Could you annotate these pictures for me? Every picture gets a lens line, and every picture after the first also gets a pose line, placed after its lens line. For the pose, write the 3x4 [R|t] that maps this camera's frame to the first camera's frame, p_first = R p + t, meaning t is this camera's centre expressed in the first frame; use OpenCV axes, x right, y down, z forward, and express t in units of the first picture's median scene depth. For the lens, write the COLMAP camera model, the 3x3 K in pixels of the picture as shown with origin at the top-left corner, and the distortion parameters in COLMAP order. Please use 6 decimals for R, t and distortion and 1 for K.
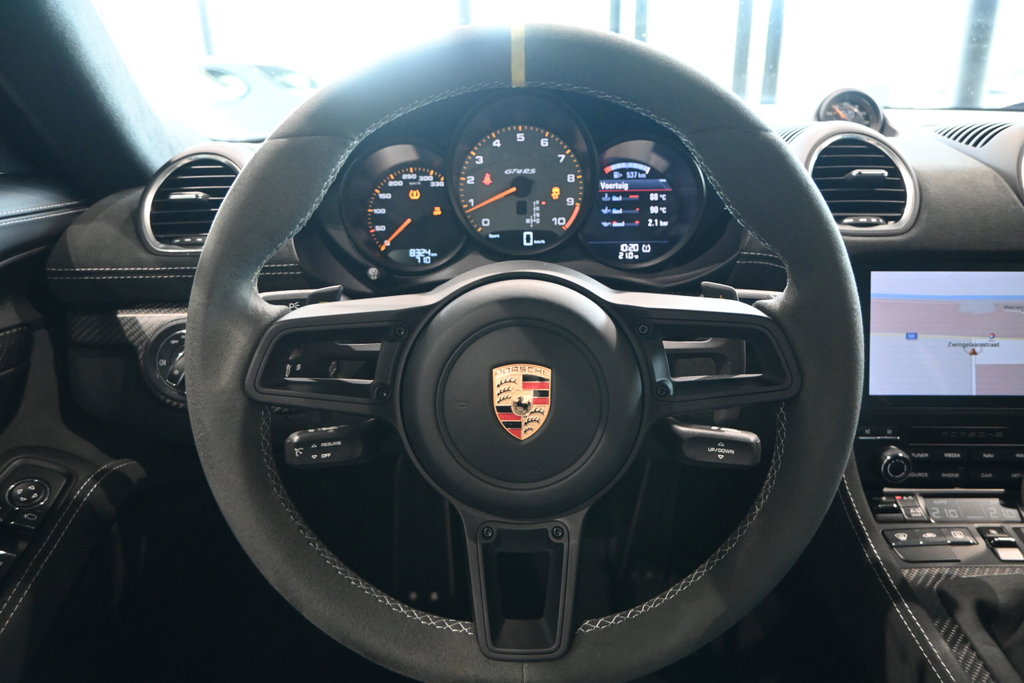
lens RADIAL K [[676.4, 0, 510.3], [0, 676.4, 342.7], [0, 0, 1]] dist [-0.007436, -0.005961]
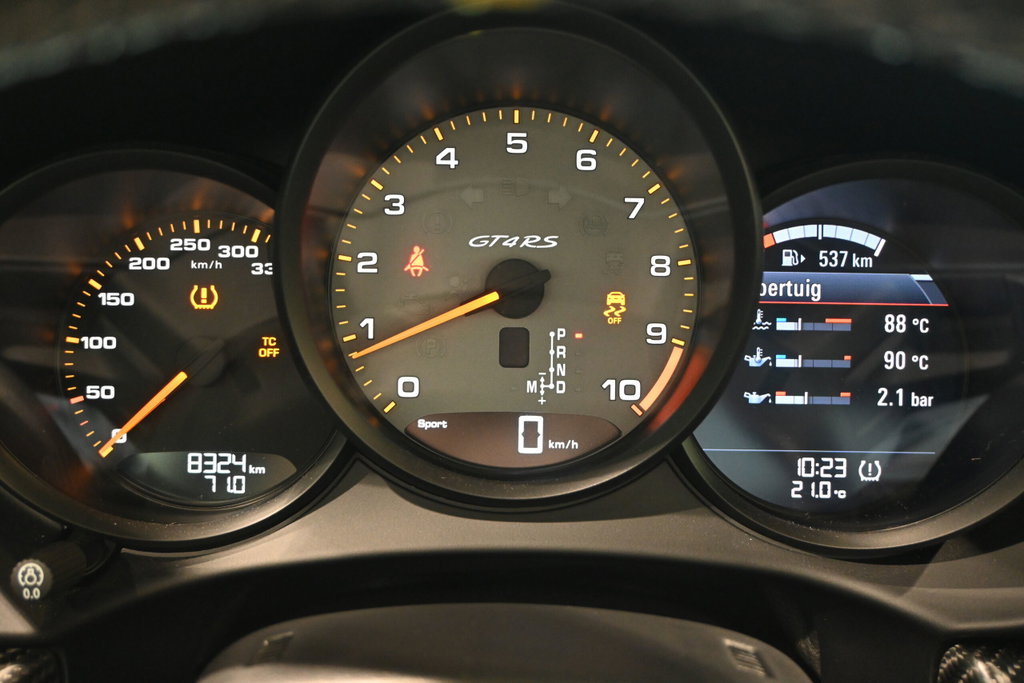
lens RADIAL K [[1010.4, 0, 513.3], [0, 1010.4, 340.0], [0, 0, 1]] dist [-0.002633, 0.000000]
pose [[0.999421, 0.028256, 0.018951, 0.006239], [-0.027751, 0.999266, -0.026405, -0.188477], [-0.019683, 0.025864, 0.999472, 0.484978]]
